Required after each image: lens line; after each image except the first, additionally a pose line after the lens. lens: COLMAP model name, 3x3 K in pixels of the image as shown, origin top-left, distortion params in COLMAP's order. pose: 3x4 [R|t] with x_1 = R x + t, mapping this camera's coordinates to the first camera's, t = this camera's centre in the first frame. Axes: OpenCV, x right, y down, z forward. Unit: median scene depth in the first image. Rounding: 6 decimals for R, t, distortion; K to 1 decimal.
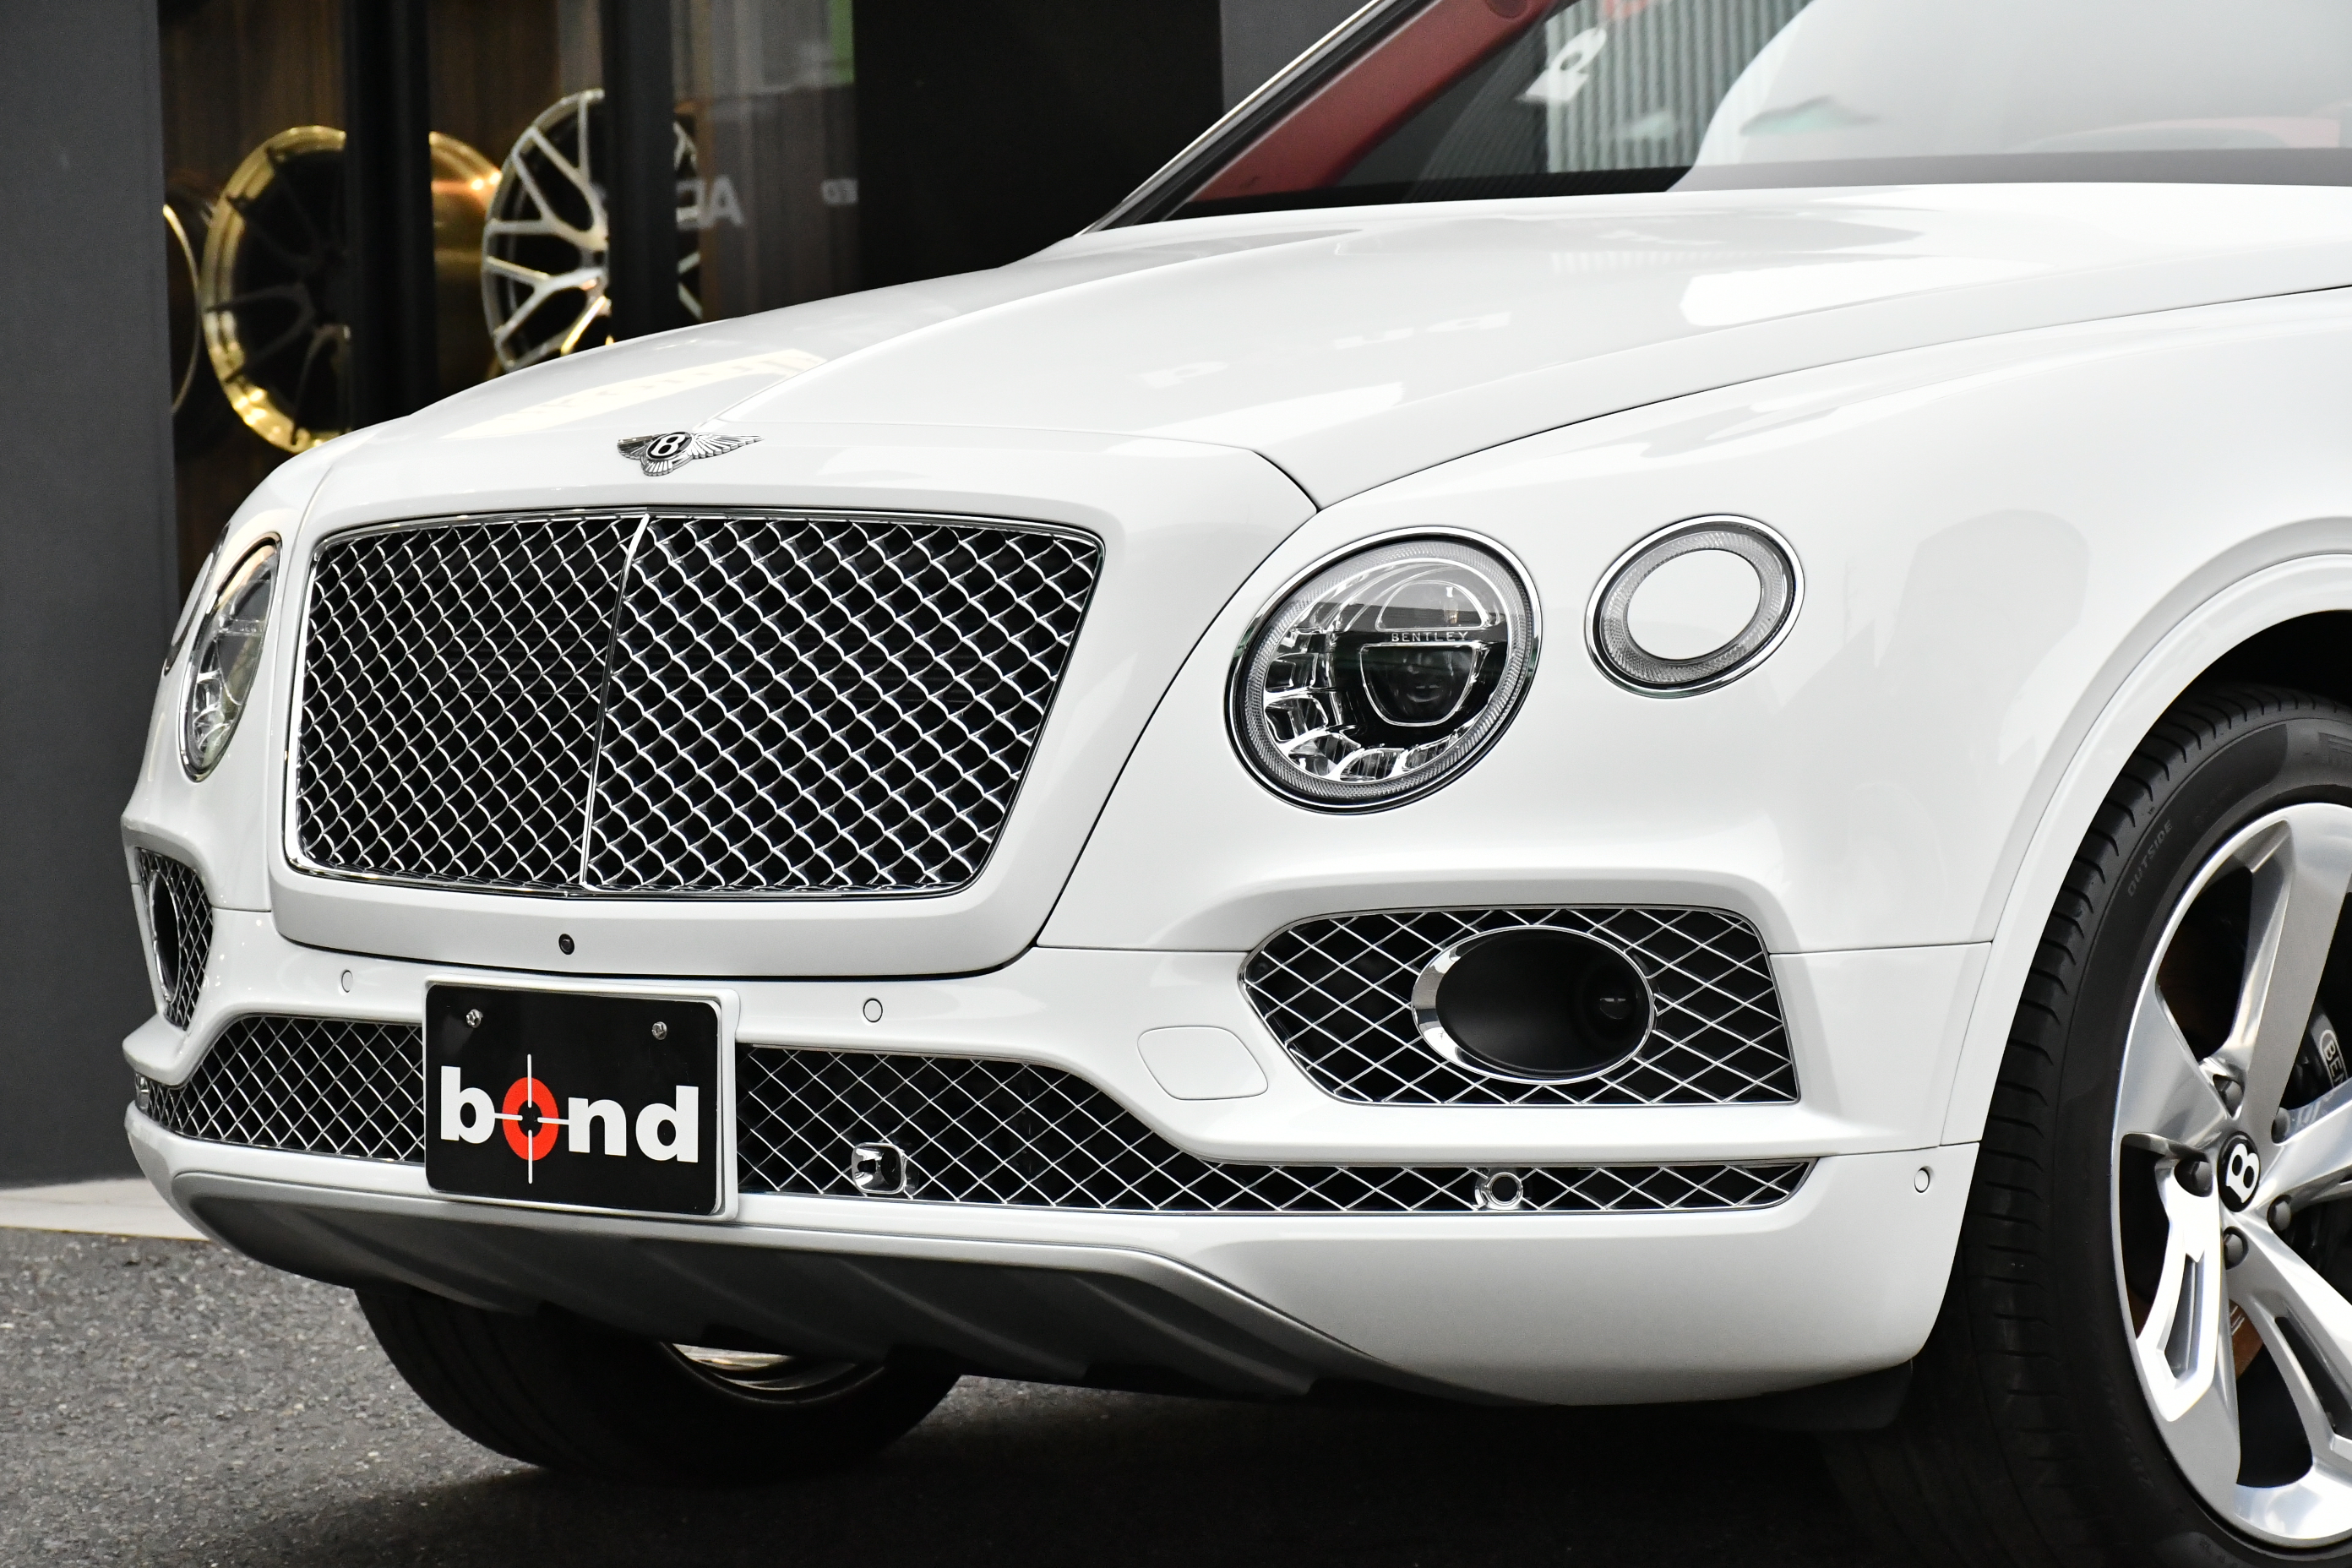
lens RADIAL K [[7232.3, 0, 1176.3], [0, 7232.3, 785.0], [0, 0, 1]] dist [-0.090870, 0.000000]
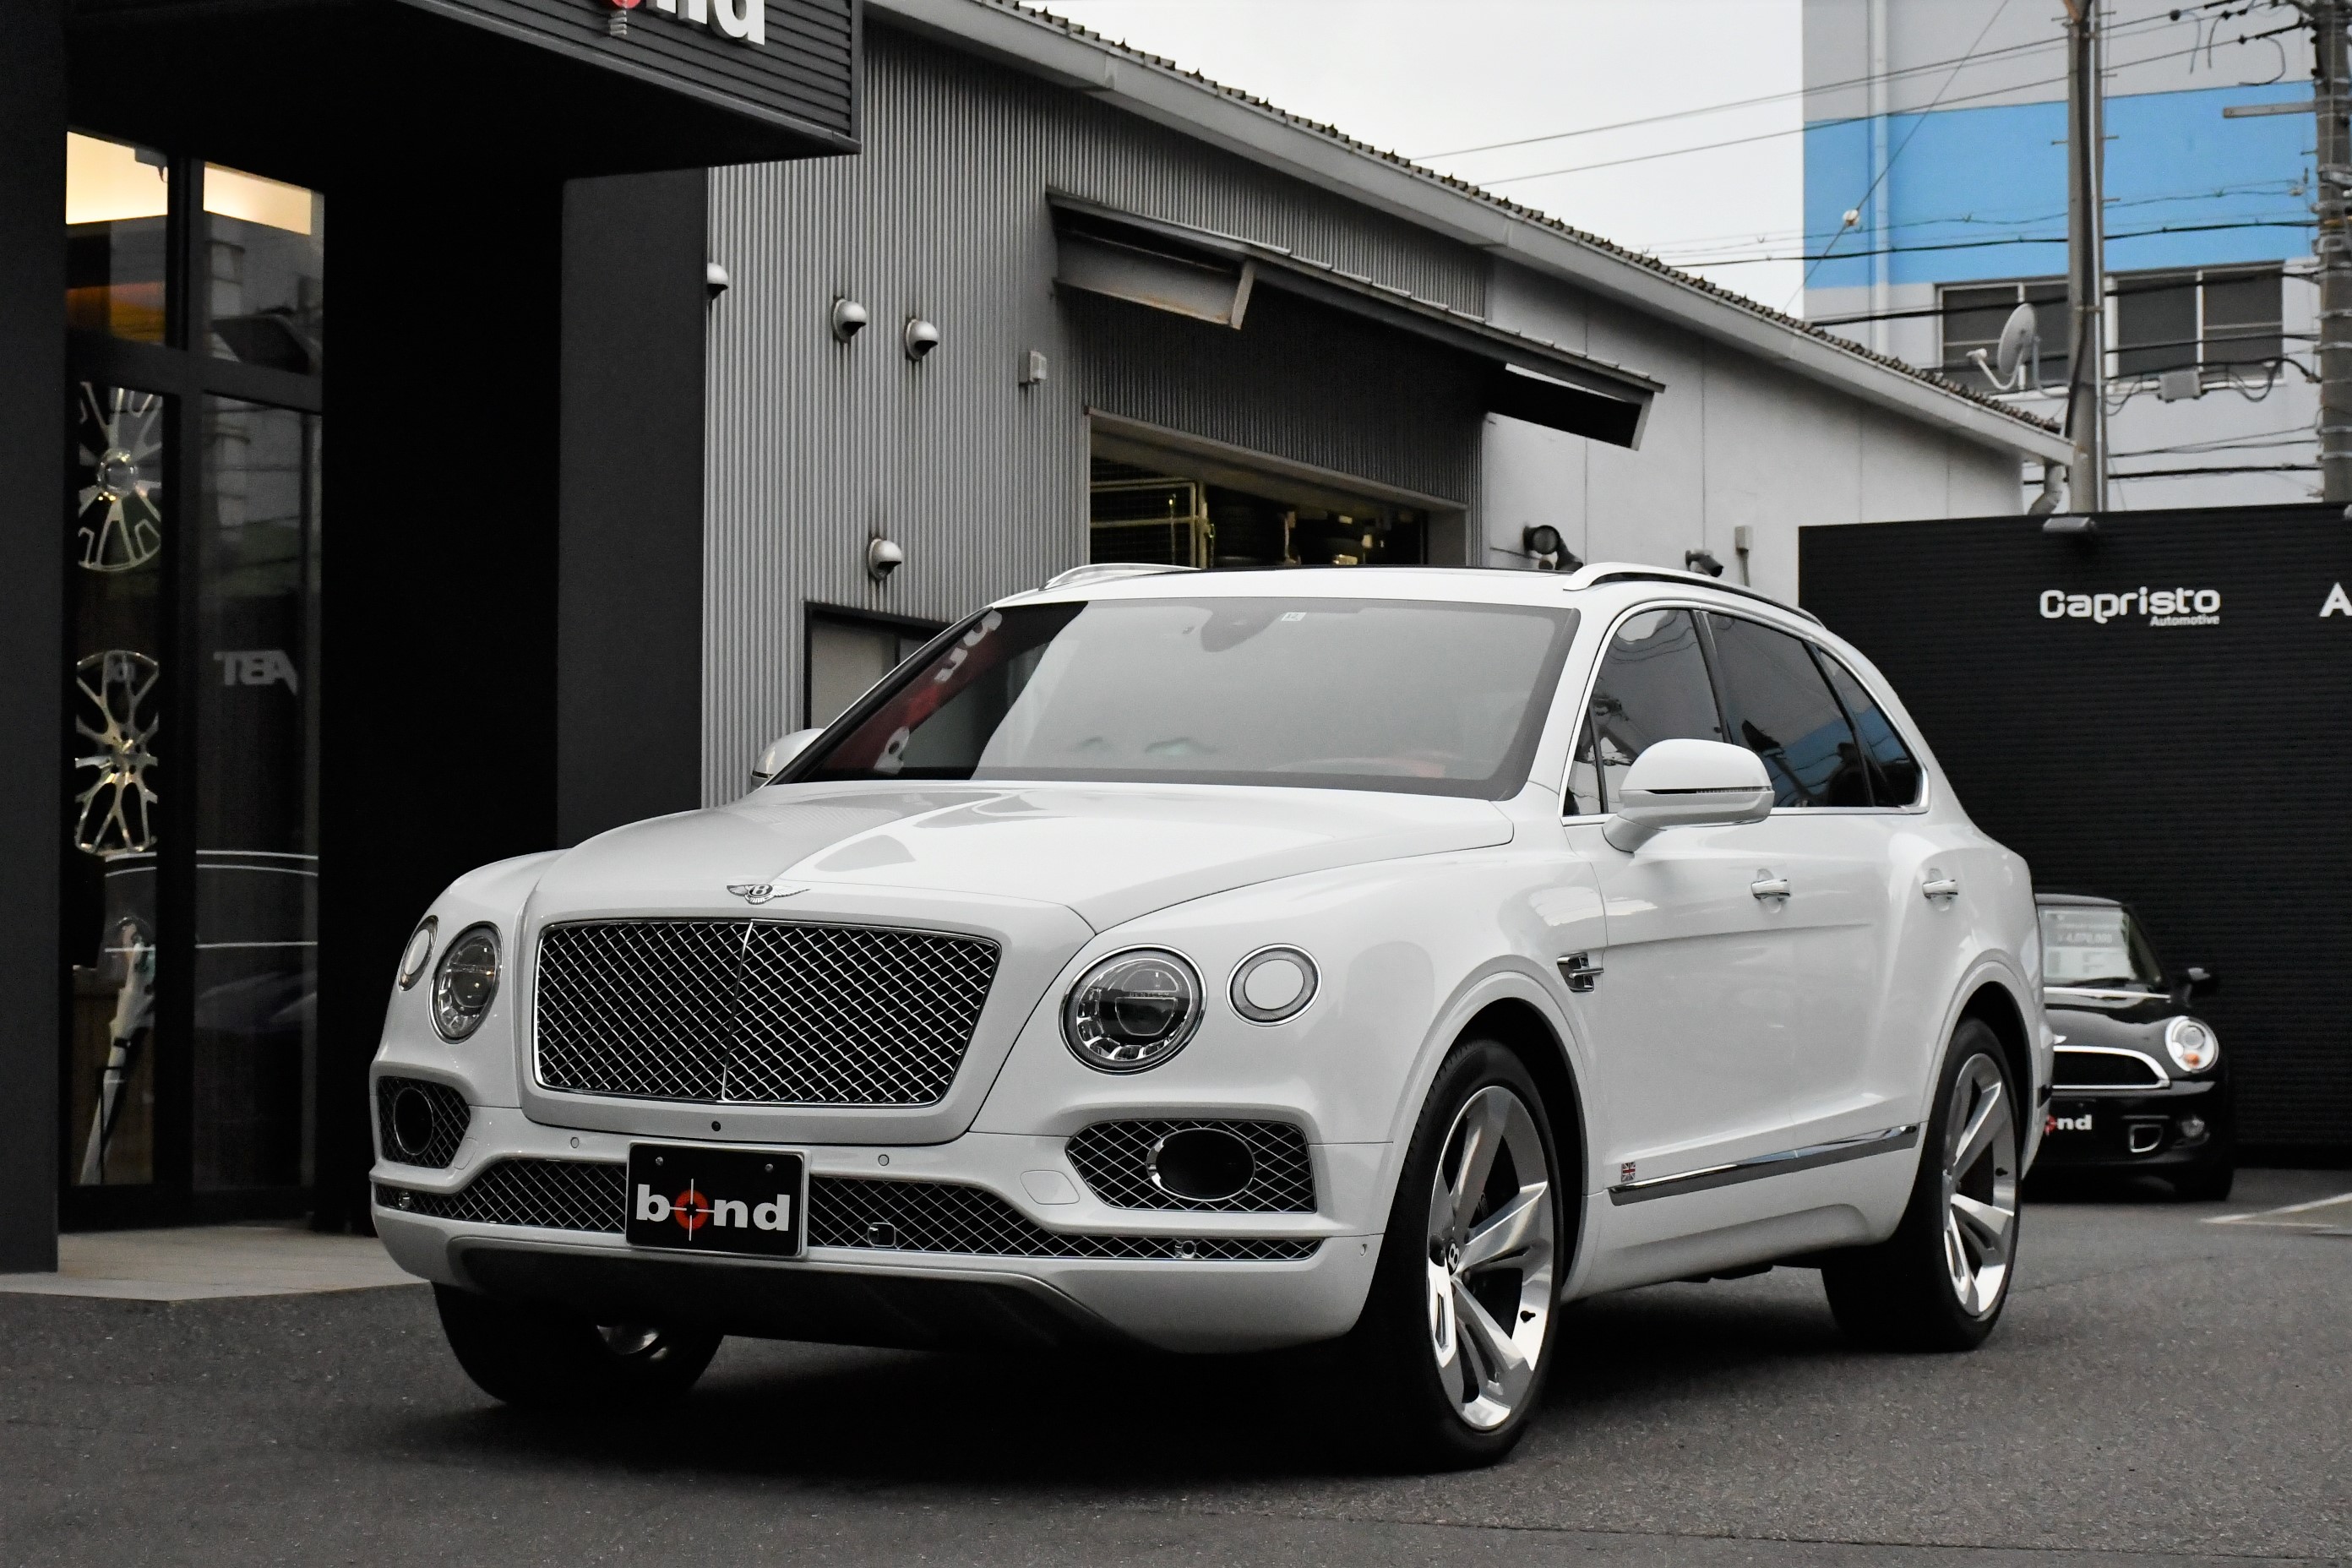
lens RADIAL K [[4991.9, 0, 1175.0], [0, 4991.9, 781.1], [0, 0, 1]] dist [0.022204, 0.000000]
pose [[0.963365, 0.047973, 0.263869, -0.350709], [-0.030389, 0.997061, -0.070327, 0.020476], [-0.266467, 0.059732, 0.961991, -0.445158]]
